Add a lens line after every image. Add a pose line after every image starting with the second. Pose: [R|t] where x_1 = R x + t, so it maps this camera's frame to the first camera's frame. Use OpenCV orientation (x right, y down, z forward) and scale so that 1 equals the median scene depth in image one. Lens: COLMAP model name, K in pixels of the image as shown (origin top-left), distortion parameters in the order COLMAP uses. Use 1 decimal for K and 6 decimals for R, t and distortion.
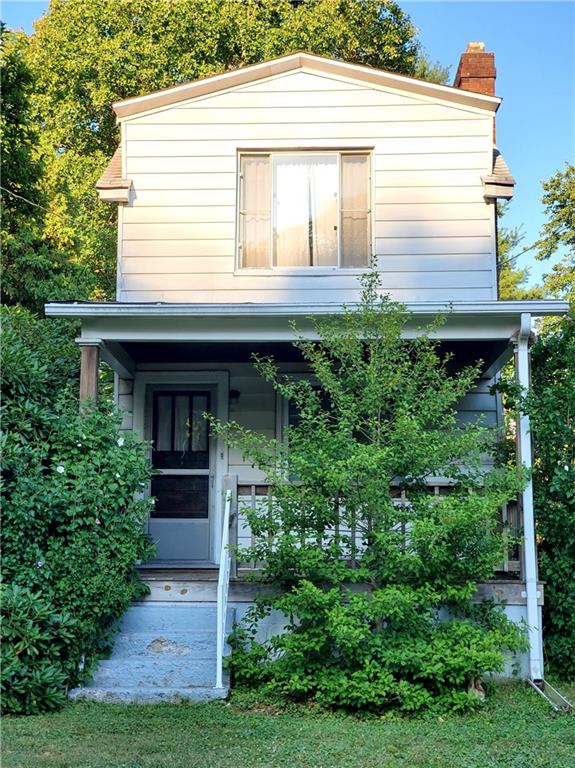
lens RADIAL K [[1146.2, 0, 287.7], [0, 1146.2, 380.5], [0, 0, 1]] dist [0.005933, 0.000000]
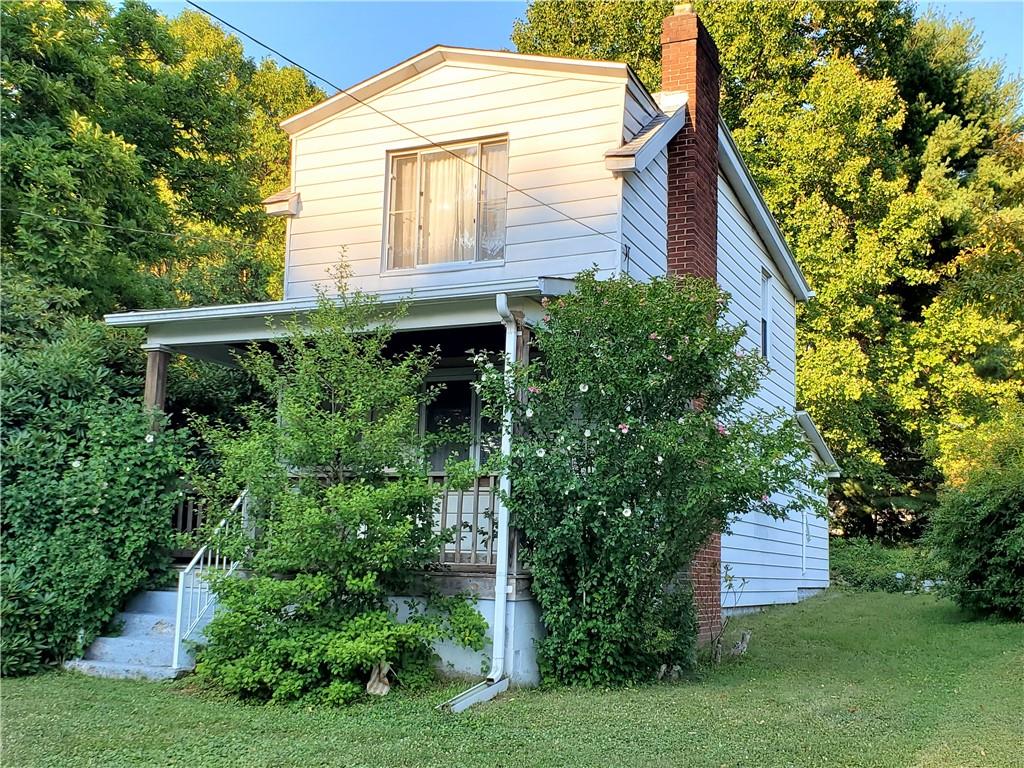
lens RADIAL K [[1138.9, 0, 511.0], [0, 1138.9, 394.8], [0, 0, 1]] dist [0.130244, 0.000000]
pose [[0.911408, -0.033829, -0.410112, 0.474657], [0.036966, 0.999316, -0.000280, 0.019799], [0.409841, -0.014905, 0.912035, 0.108719]]
